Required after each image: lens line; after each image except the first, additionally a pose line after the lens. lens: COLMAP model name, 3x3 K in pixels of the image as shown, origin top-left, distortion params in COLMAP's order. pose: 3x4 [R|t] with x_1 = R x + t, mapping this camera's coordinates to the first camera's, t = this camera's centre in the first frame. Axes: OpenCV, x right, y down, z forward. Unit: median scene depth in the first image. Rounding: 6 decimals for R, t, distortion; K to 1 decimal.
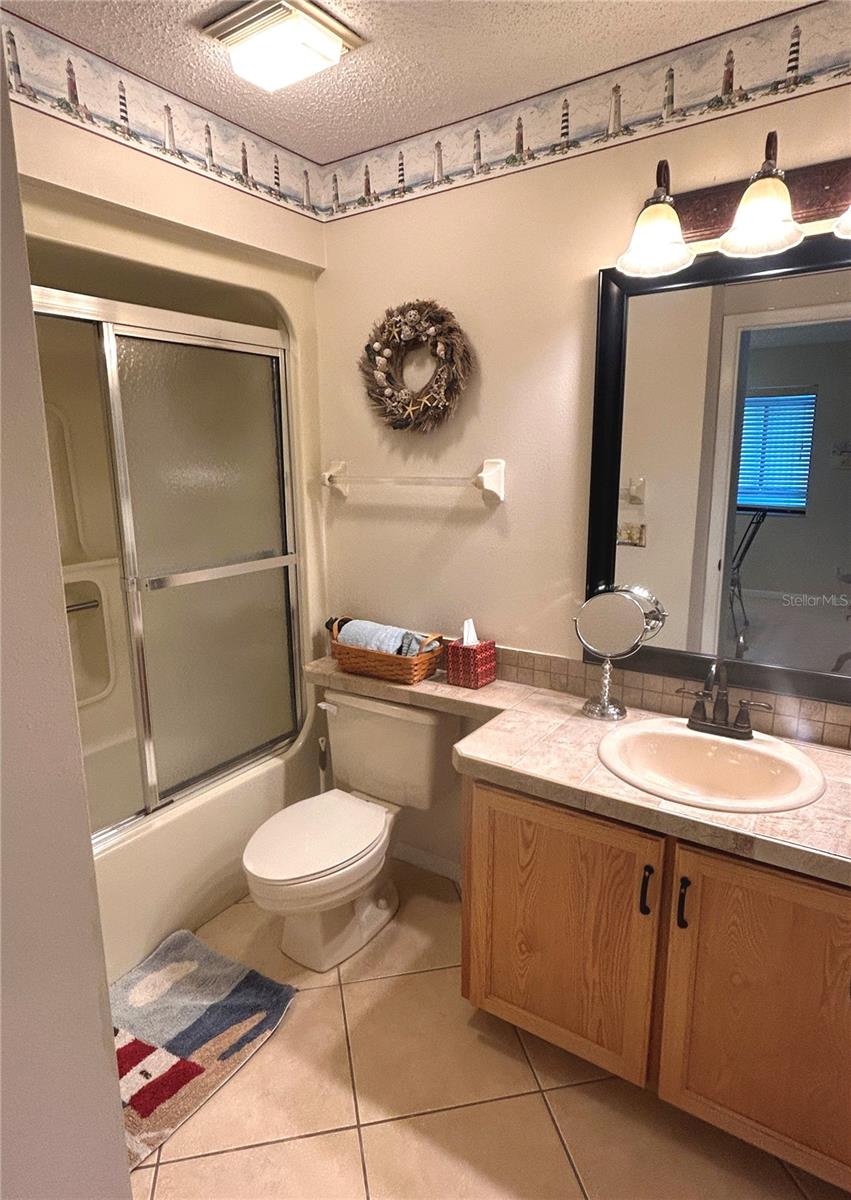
lens RADIAL K [[684.6, 0, 416.9], [0, 684.6, 600.2], [0, 0, 1]] dist [-0.005979, -0.000277]
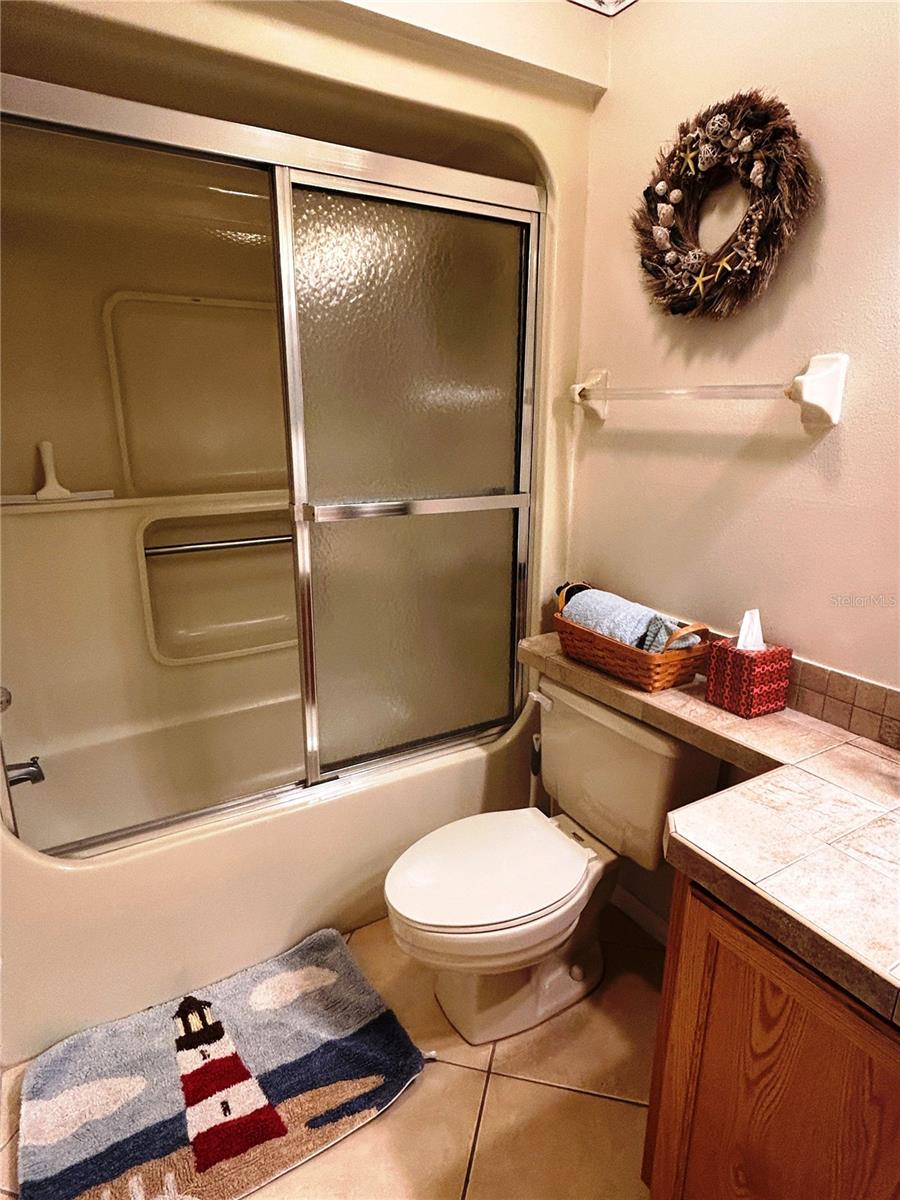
lens RADIAL K [[686.0, 0, 461.4], [0, 686.0, 601.7], [0, 0, 1]] dist [-0.006074, 0.000002]
pose [[0.908170, 0.129019, -0.398224, 0.084887], [-0.103321, 0.990972, 0.085432, -0.006536], [0.405651, -0.036442, 0.913301, 0.301514]]
